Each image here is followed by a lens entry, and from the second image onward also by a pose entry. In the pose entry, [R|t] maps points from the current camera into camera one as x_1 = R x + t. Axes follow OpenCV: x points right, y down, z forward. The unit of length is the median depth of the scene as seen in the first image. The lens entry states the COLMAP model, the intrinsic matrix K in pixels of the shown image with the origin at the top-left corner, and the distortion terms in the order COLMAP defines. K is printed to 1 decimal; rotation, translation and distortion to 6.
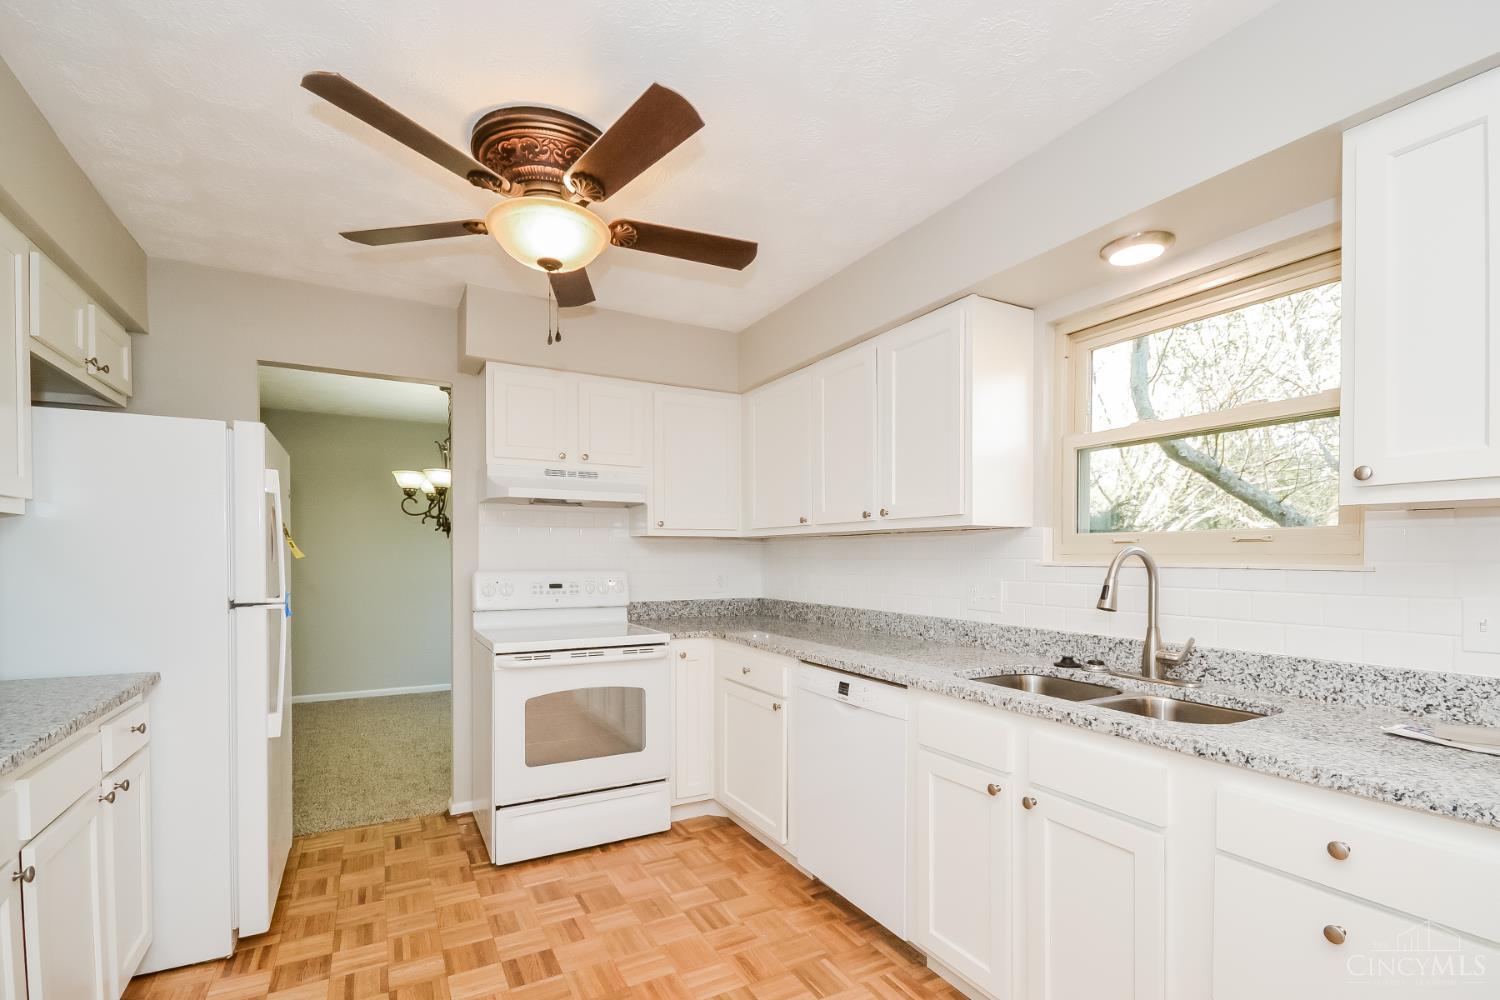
lens RADIAL K [[667.8, 0, 734.2], [0, 667.8, 562.9], [0, 0, 1]] dist [-0.012960, -0.000769]
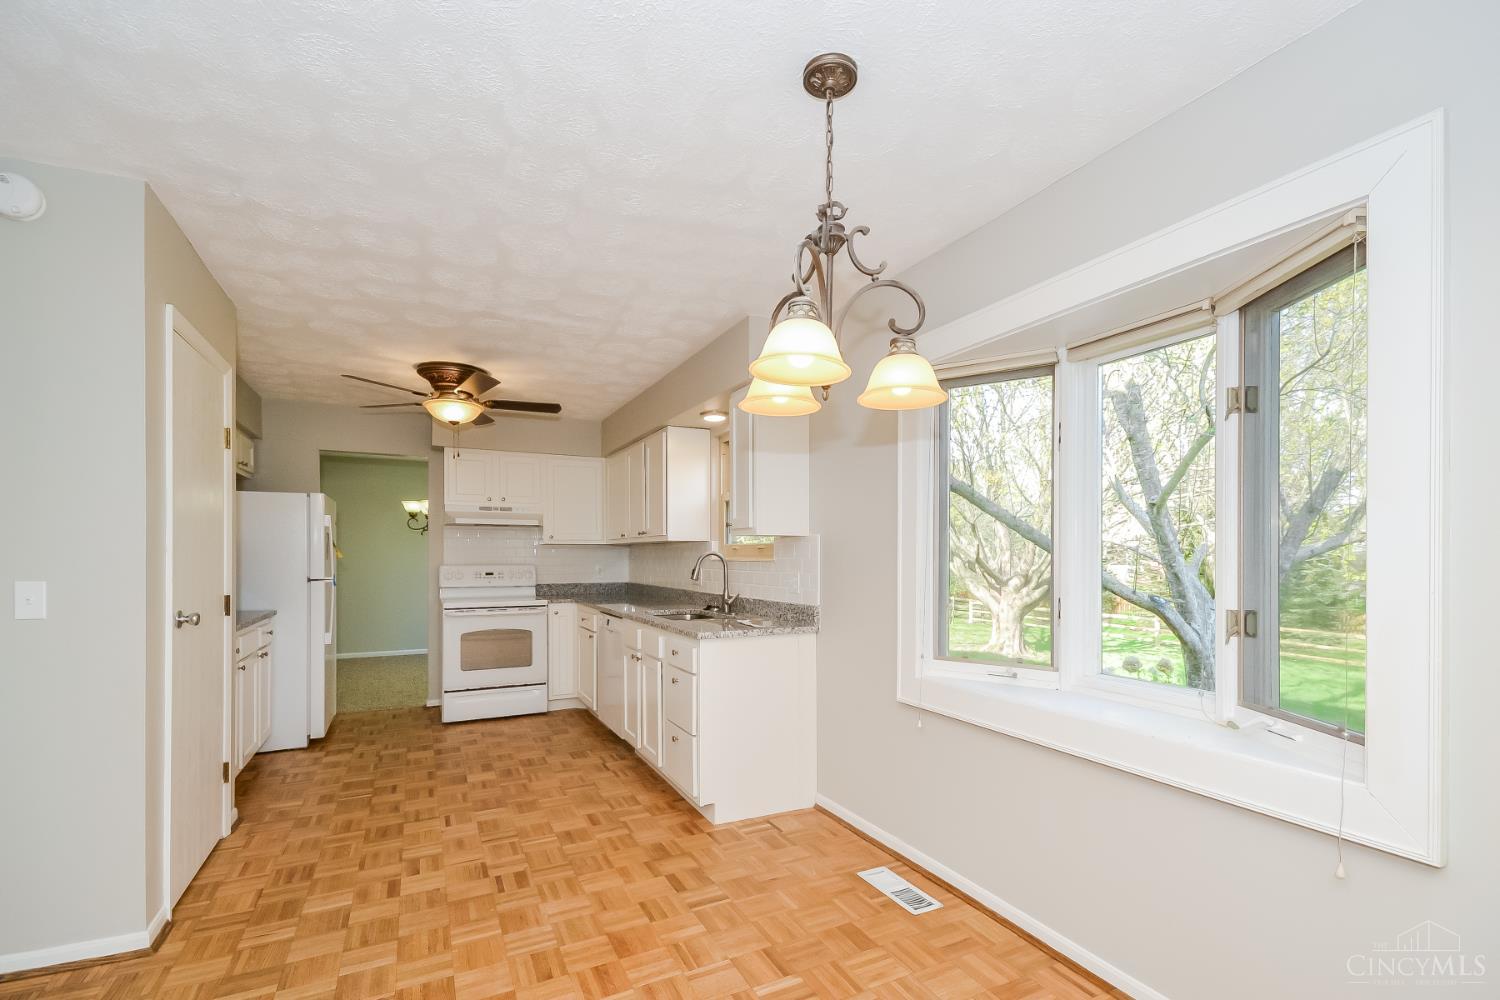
lens RADIAL K [[667.8, 0, 759.5], [0, 667.8, 553.5], [0, 0, 1]] dist [-0.012960, -0.000769]
pose [[0.999791, -0.002784, -0.020270, 0.558248], [0.002515, 0.999909, -0.013271, 0.008683], [0.020306, 0.013217, 0.999706, -0.840830]]
